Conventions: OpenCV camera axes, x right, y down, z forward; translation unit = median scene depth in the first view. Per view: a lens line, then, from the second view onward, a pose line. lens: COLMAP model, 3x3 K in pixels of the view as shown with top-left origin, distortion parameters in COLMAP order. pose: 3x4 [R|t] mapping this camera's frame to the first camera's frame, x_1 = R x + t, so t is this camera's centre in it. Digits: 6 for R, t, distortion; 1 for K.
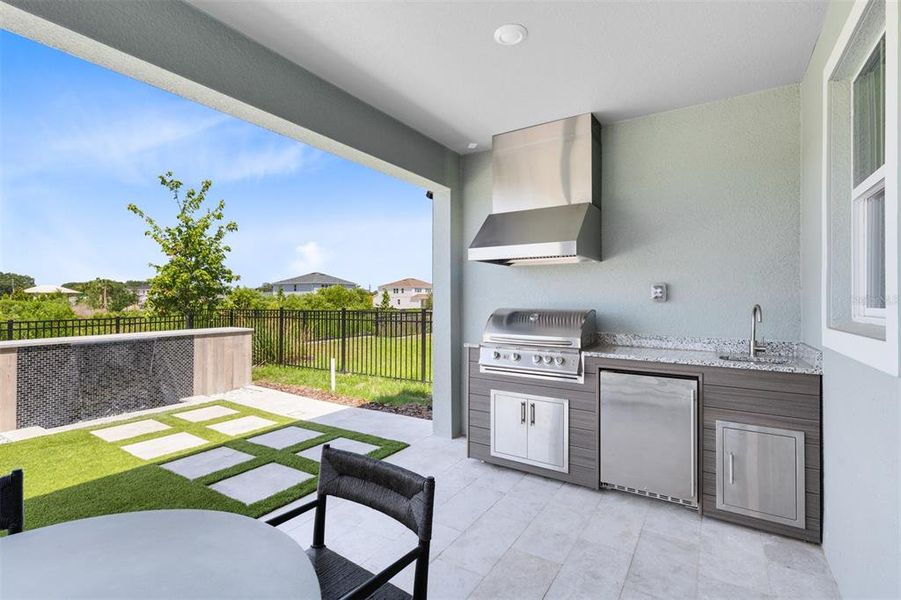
lens RADIAL K [[411.9, 0, 450.5], [0, 411.9, 300.0], [0, 0, 1]] dist [0.002363, 0.000397]
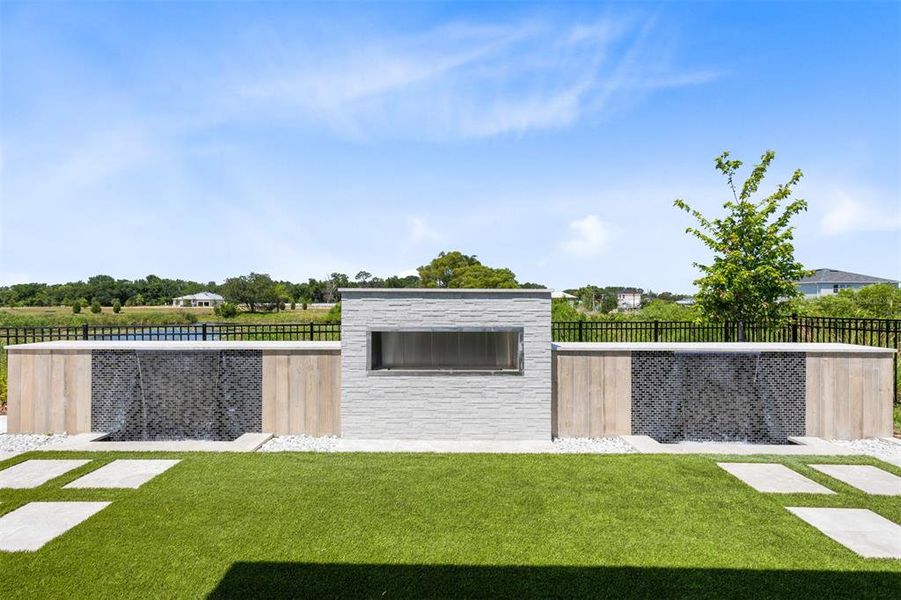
lens RADIAL K [[436.0, 0, 450.5], [0, 436.0, 300.0], [0, 0, 1]] dist [0.001806, 0.000211]
pose [[0.538292, -0.001962, -0.842756, -0.226587], [-0.006109, 0.999962, -0.006230, 0.001594], [0.842736, 0.008502, 0.538259, 0.046194]]
